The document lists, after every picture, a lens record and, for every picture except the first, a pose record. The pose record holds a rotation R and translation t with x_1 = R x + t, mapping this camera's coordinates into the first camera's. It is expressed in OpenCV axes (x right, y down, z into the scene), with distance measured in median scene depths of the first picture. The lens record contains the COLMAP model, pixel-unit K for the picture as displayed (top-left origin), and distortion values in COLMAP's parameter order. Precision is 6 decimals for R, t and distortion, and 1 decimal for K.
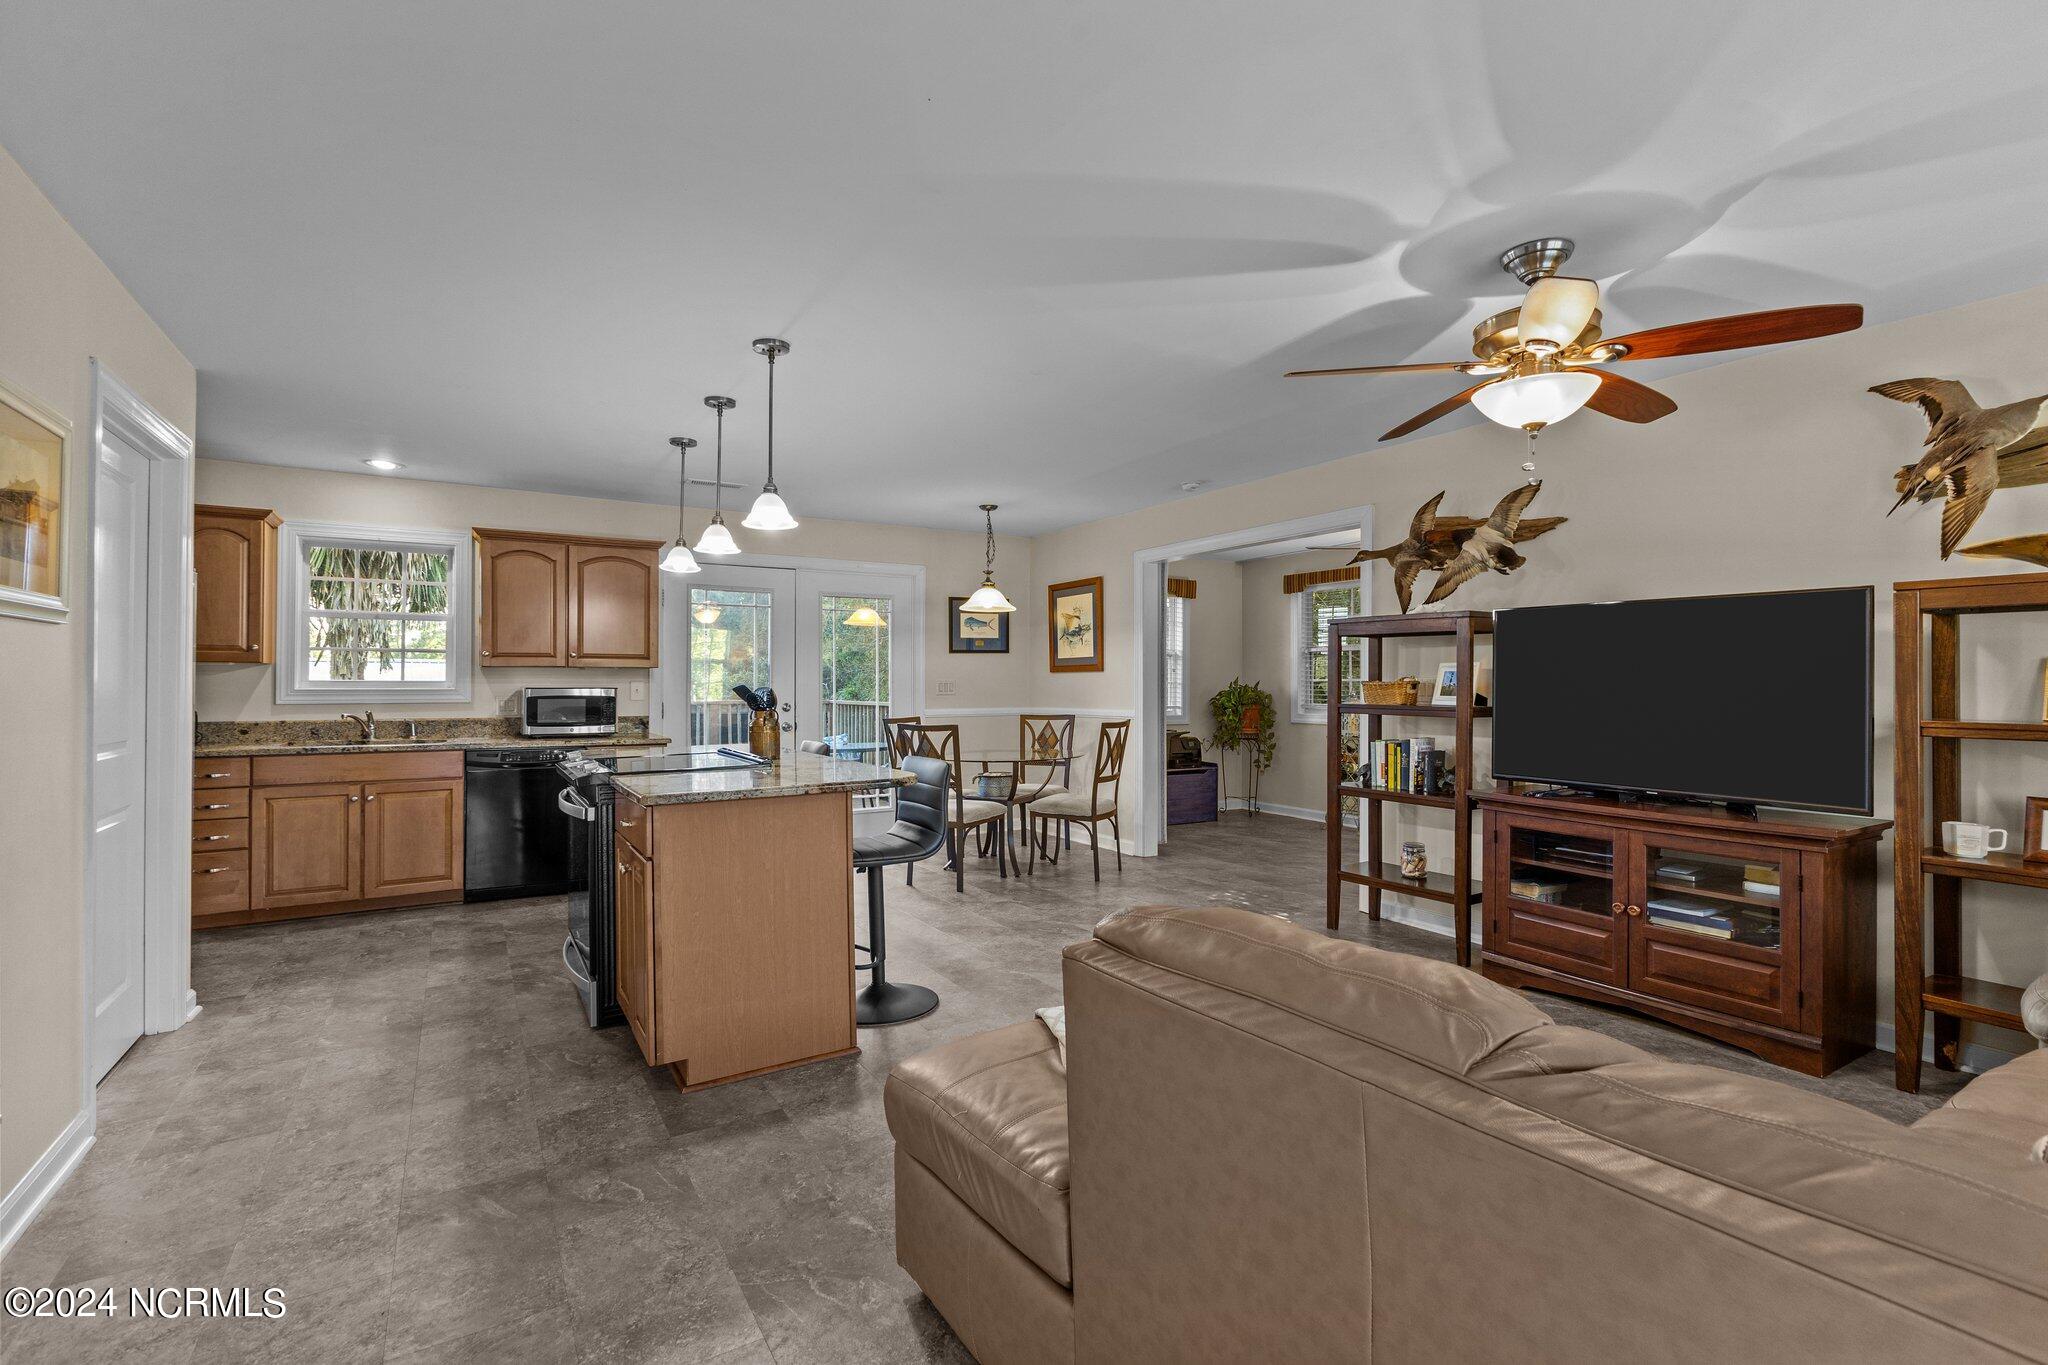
lens RADIAL K [[924.4, 0, 1032.5], [0, 924.4, 679.3], [0, 0, 1]] dist [-0.011997, -0.000122]
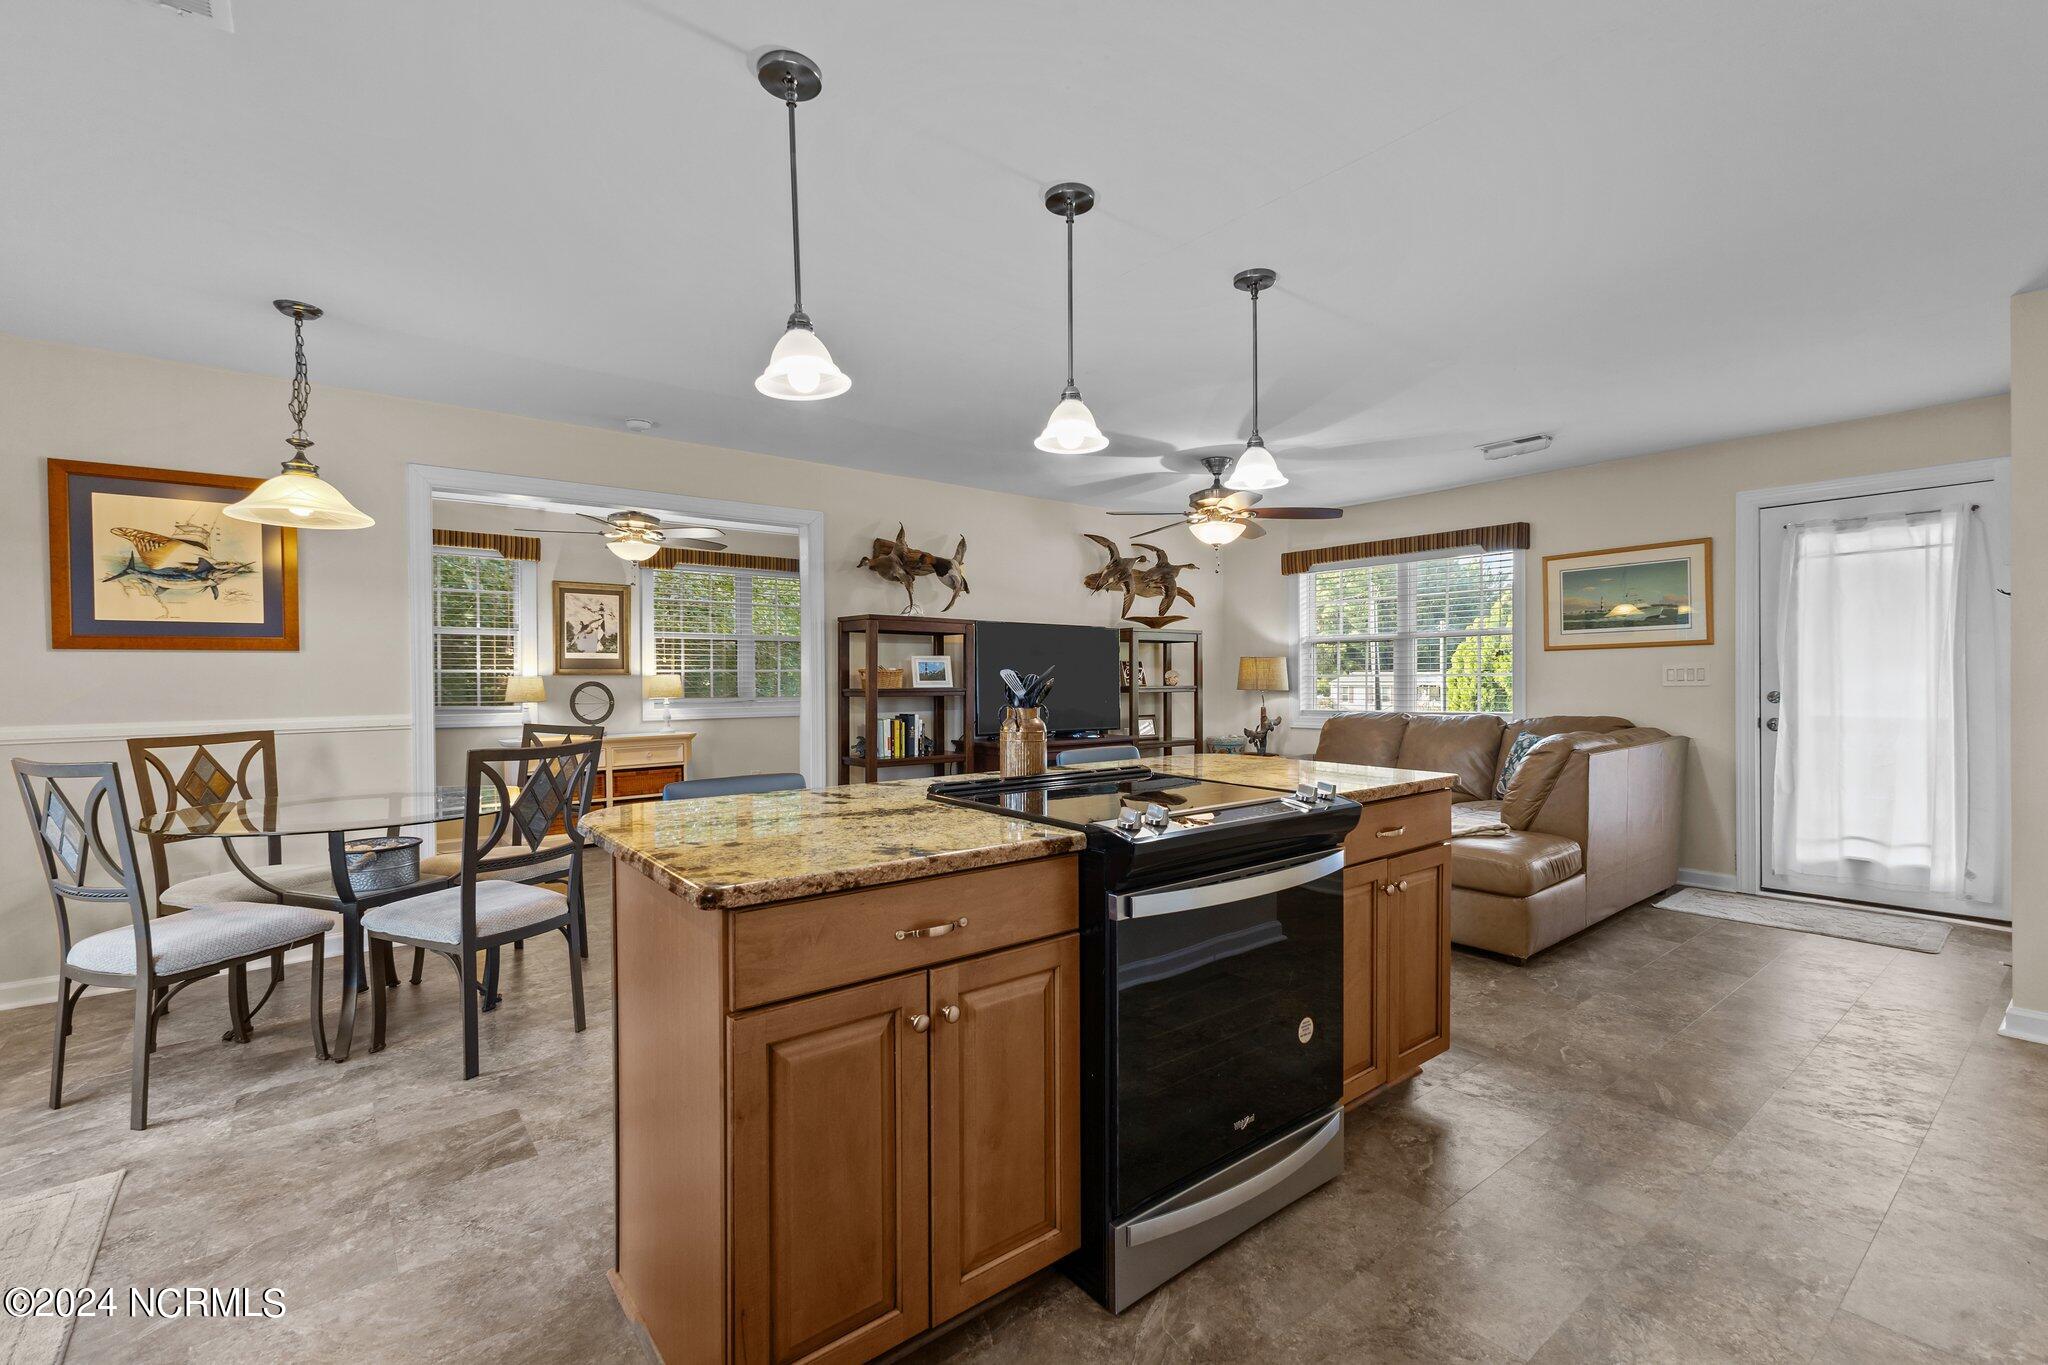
lens RADIAL K [[886.7, 0, 1031.7], [0, 886.7, 684.0], [0, 0, 1]] dist [0.012762, -0.000518]
pose [[-0.117876, -0.007415, 0.993001, -0.890137], [0.002256, 0.999968, 0.007735, 0.014304], [-0.993026, 0.003152, -0.117855, 1.058260]]
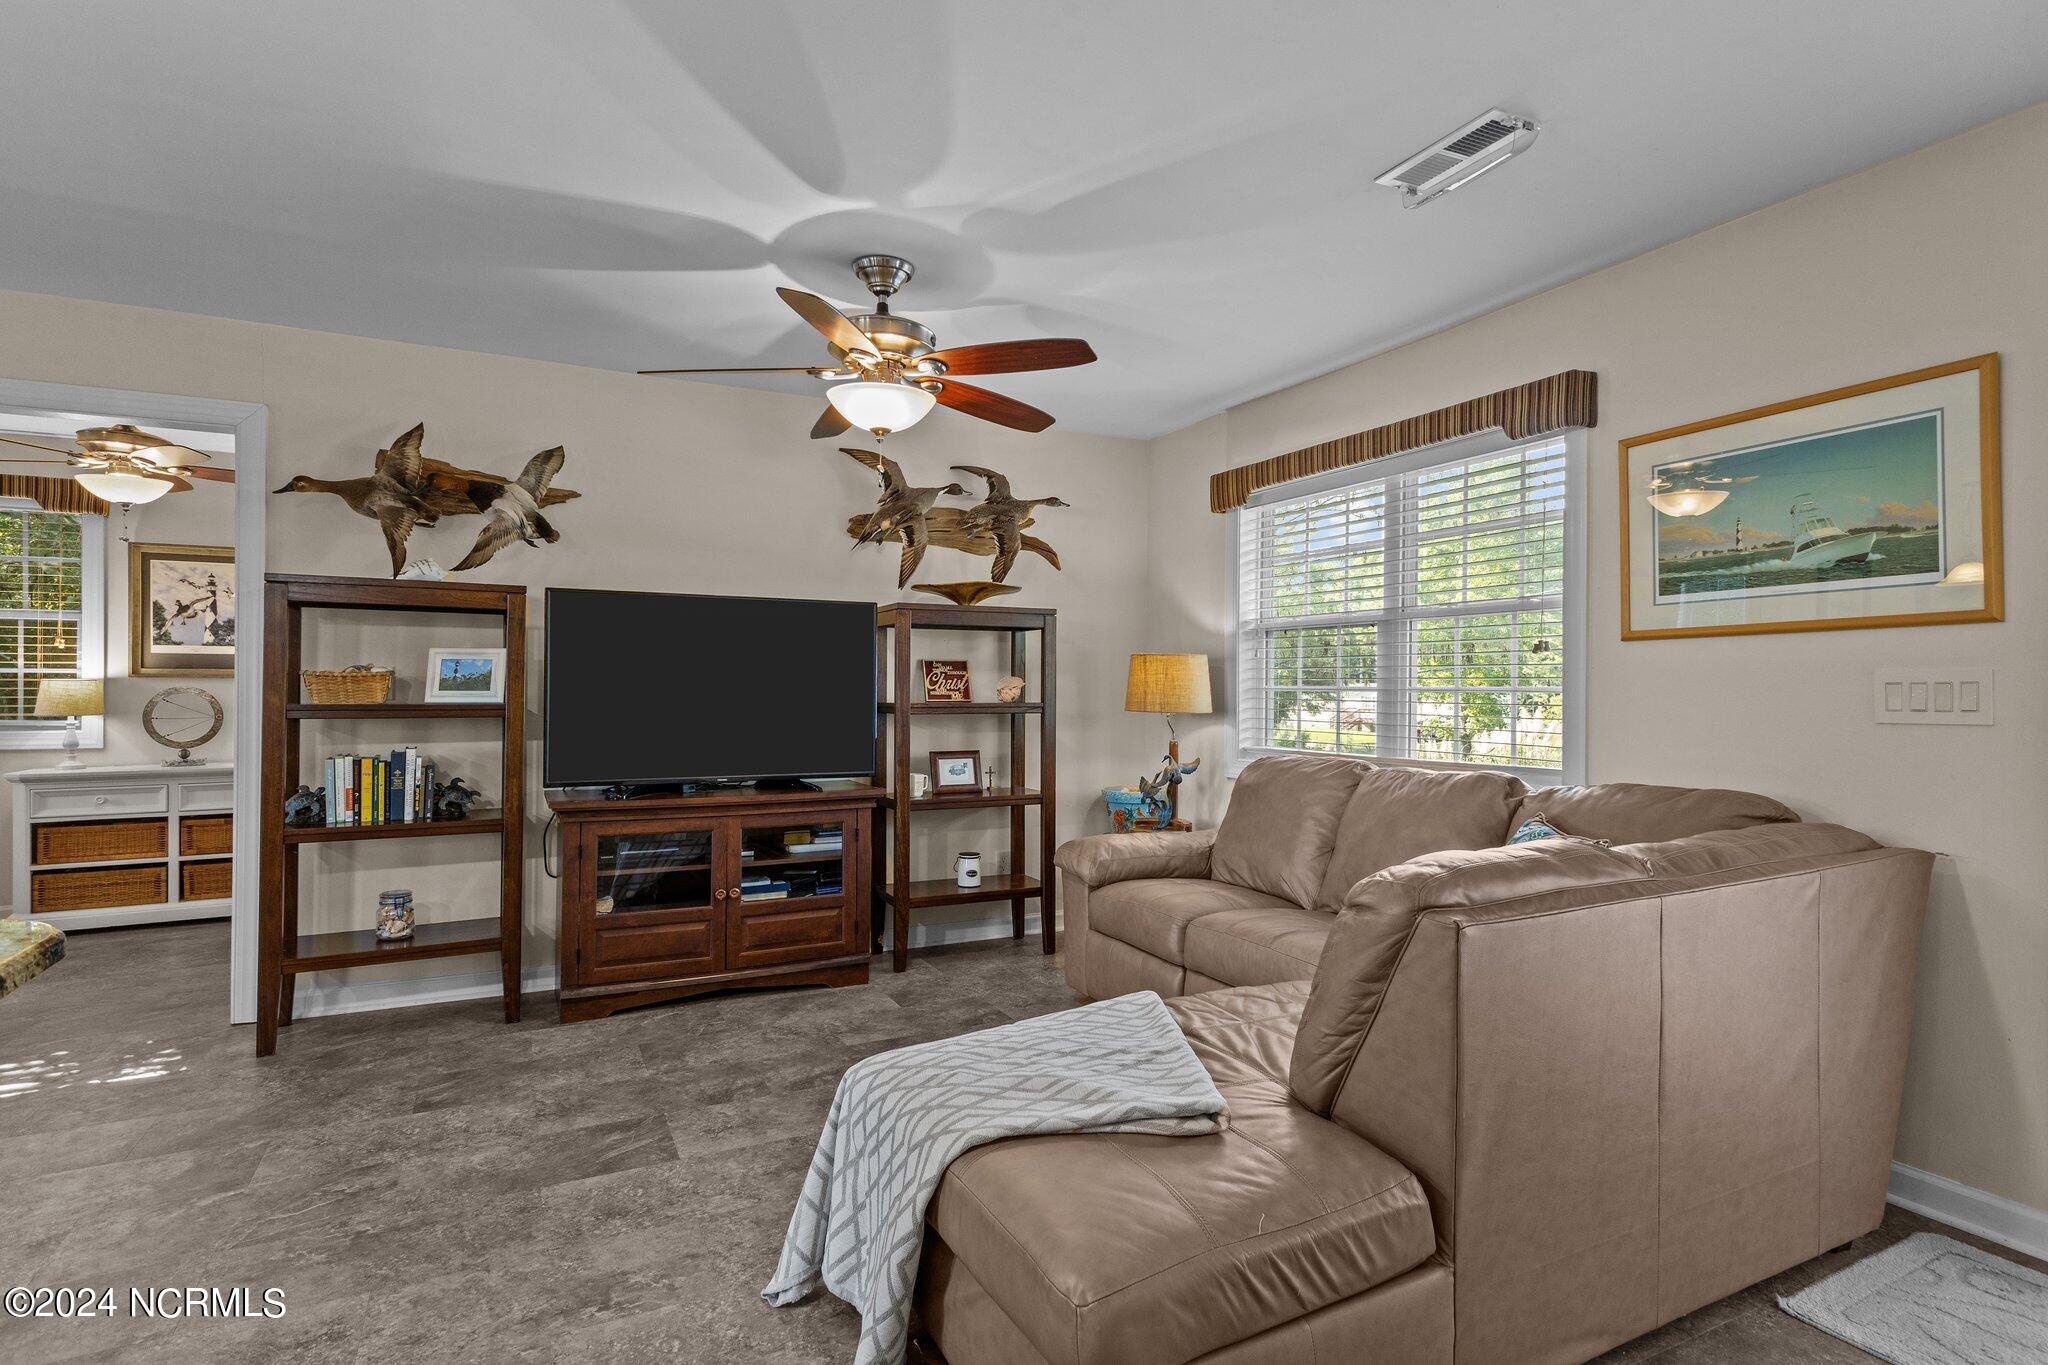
lens RADIAL K [[1028.9, 0, 1028.5], [0, 1028.9, 684.8], [0, 0, 1]] dist [0.014529, -0.001177]
pose [[0.092085, -0.002126, 0.995749, -0.396199], [-0.006307, 0.999976, 0.002718, 0.008110], [-0.995731, -0.006531, 0.092070, 0.460760]]
